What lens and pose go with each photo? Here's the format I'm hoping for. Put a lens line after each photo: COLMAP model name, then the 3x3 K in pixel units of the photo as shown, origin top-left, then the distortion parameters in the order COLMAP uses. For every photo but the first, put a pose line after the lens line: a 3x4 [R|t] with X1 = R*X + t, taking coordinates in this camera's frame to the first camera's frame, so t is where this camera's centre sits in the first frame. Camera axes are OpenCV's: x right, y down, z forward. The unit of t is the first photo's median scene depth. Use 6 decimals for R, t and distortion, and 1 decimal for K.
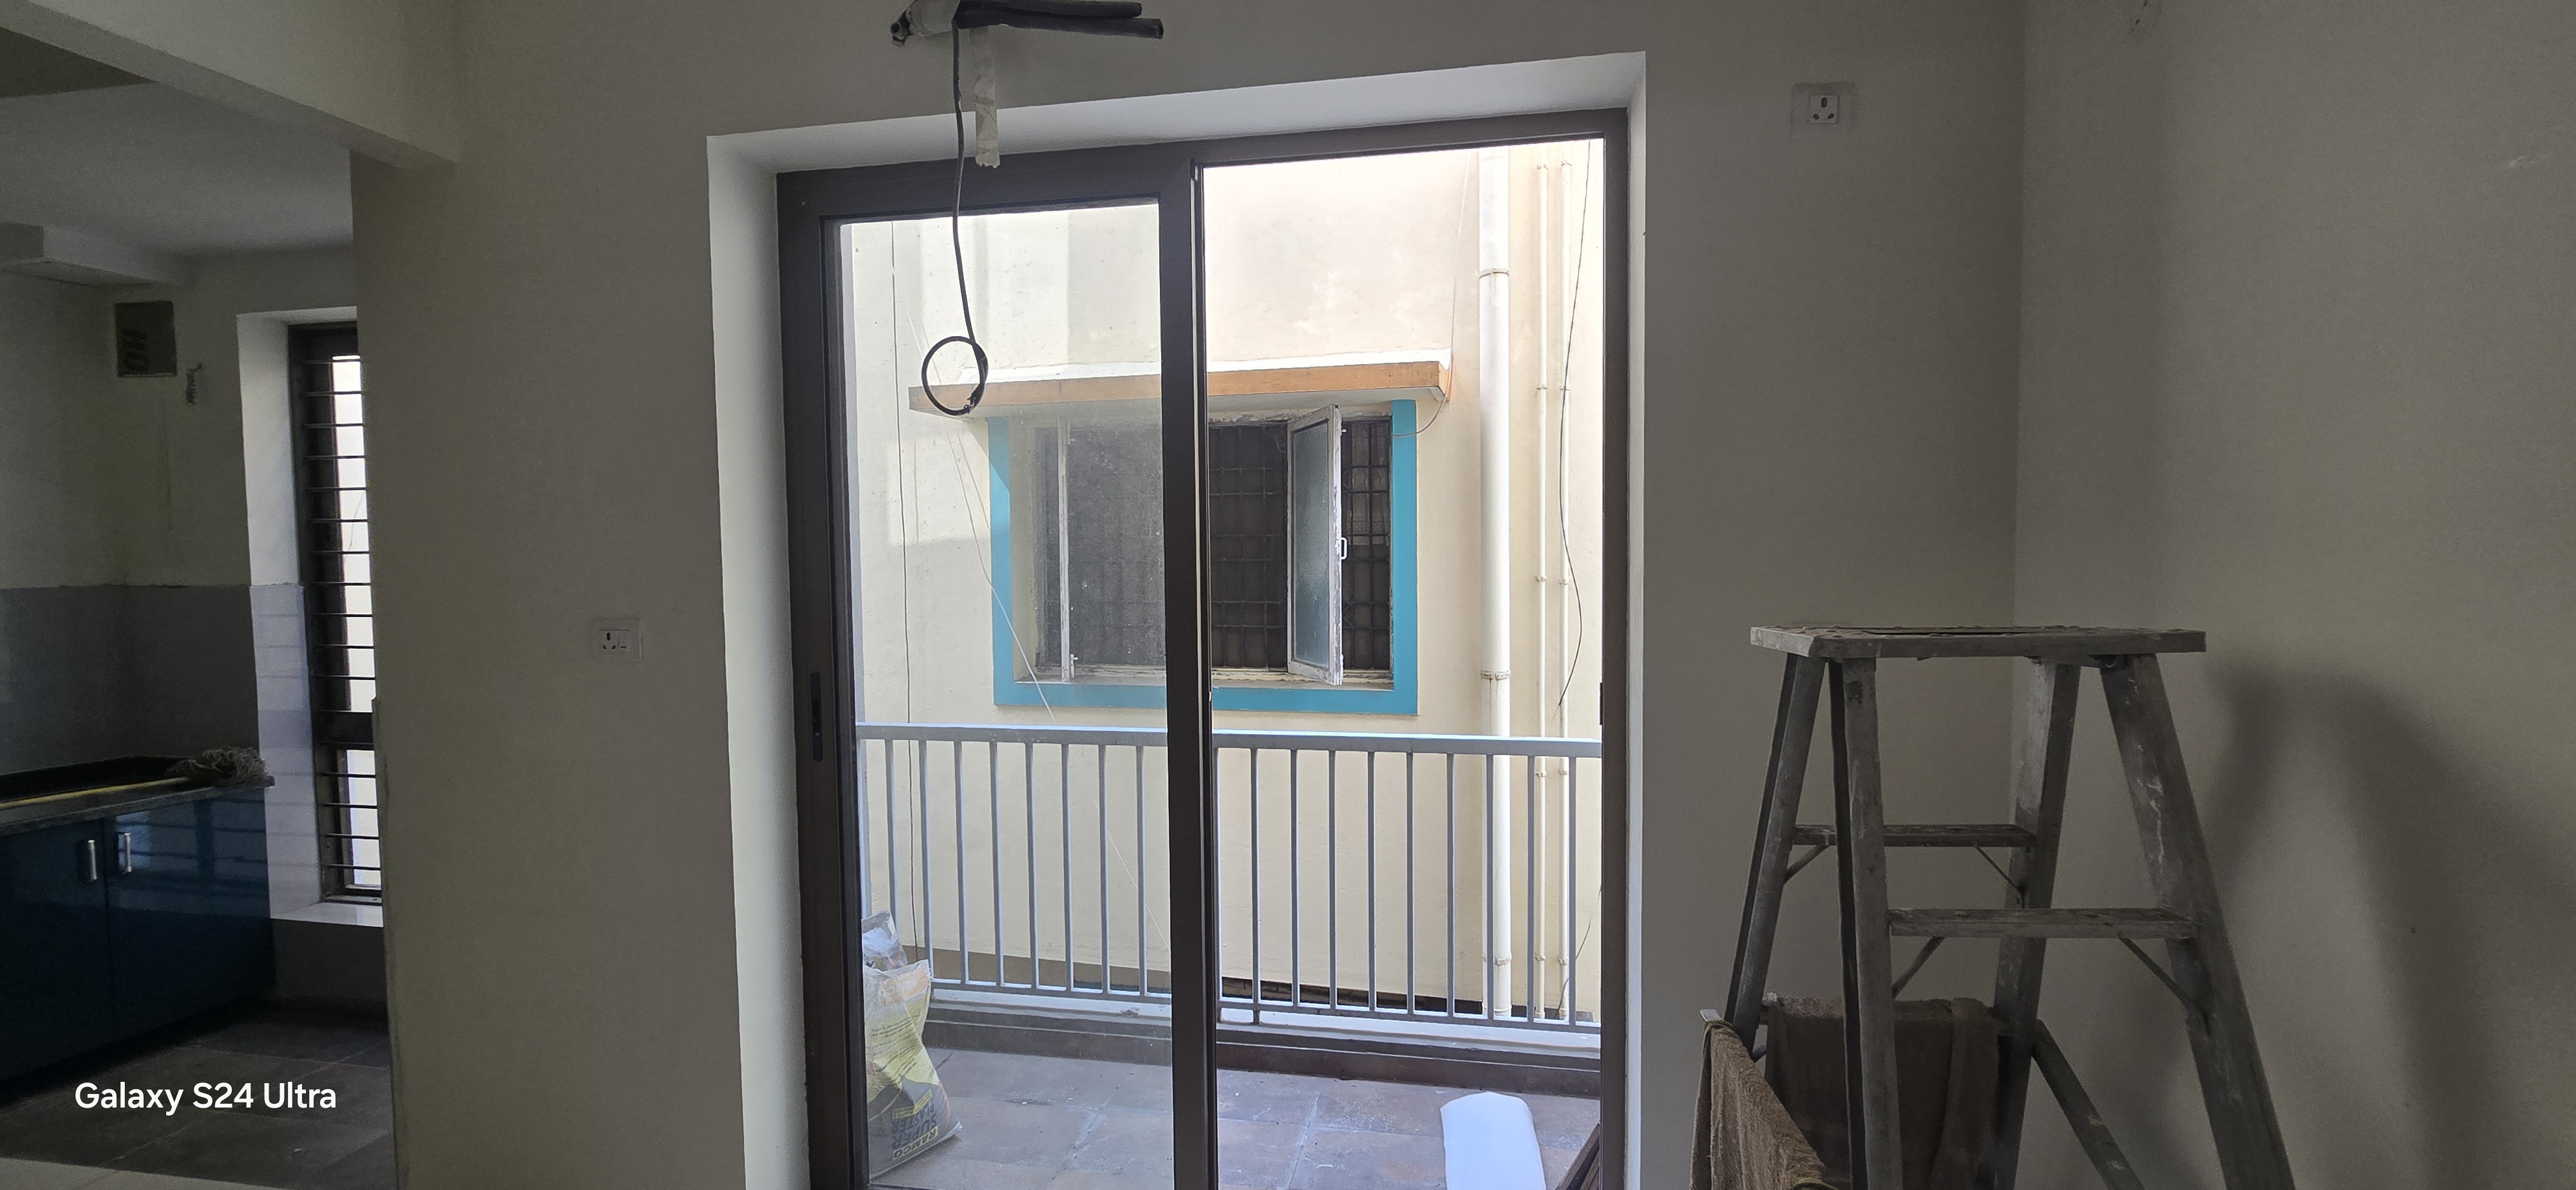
lens RADIAL K [[1052.9, 0, 1290.4], [0, 1052.9, 601.4], [0, 0, 1]] dist [0.000345, -0.000142]
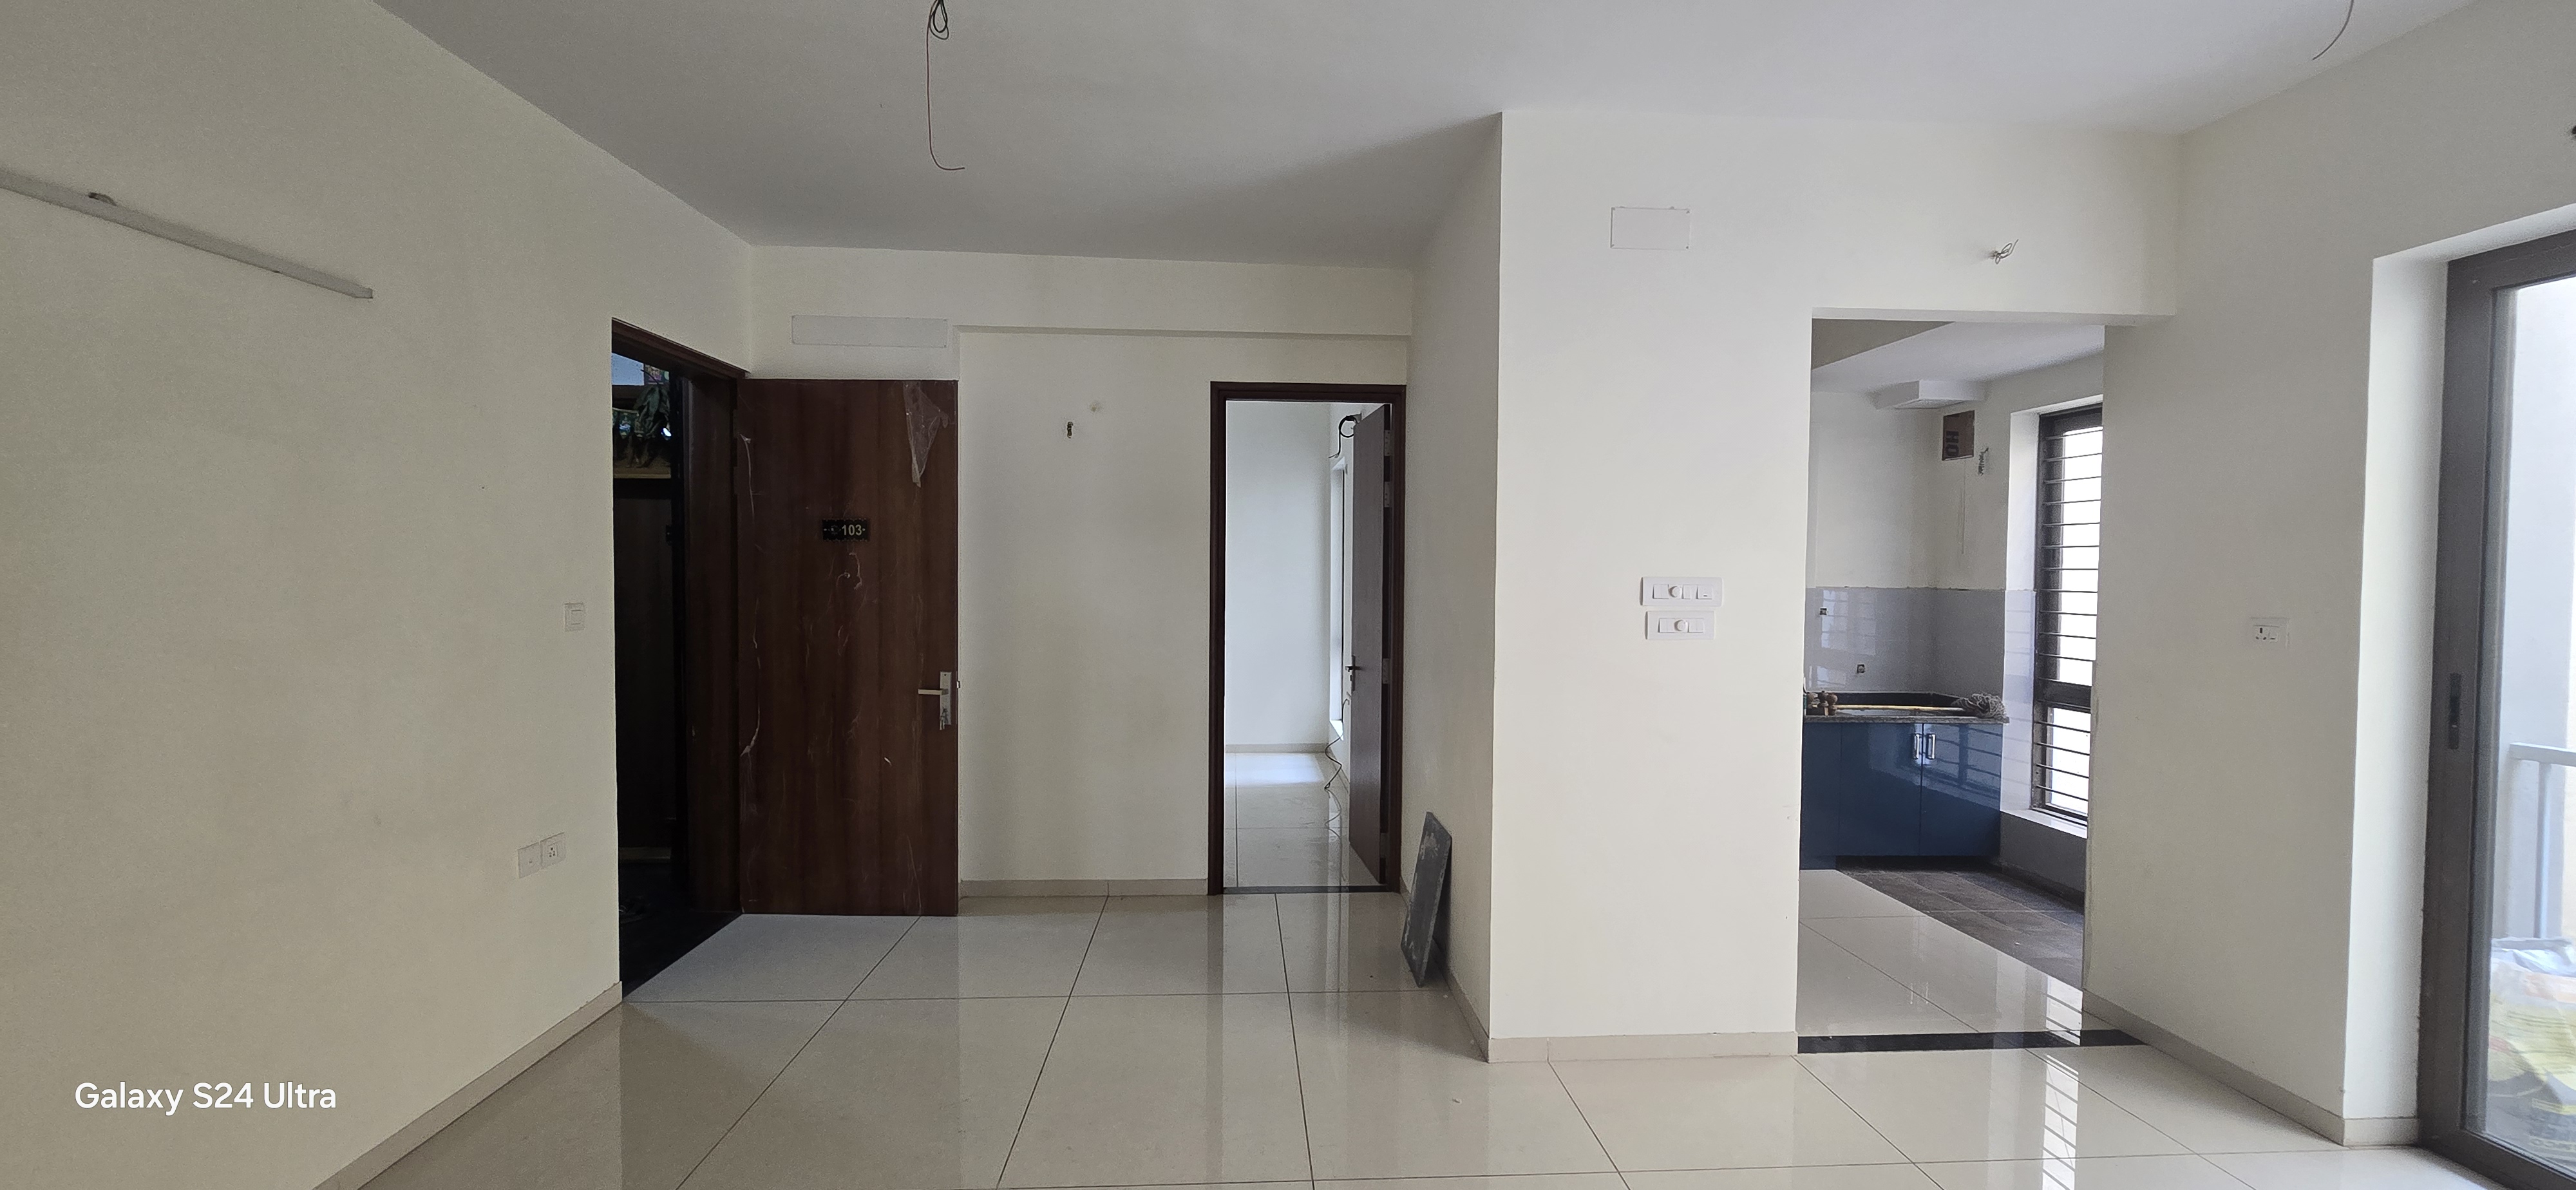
lens RADIAL K [[1052.9, 0, 1290.4], [0, 1052.9, 601.4], [0, 0, 1]] dist [0.000345, -0.000142]
pose [[0.231596, 0.038602, -0.972046, 0.259239], [-0.053876, 0.998188, 0.026804, 0.016240], [0.971319, 0.046162, 0.233256, -0.365585]]
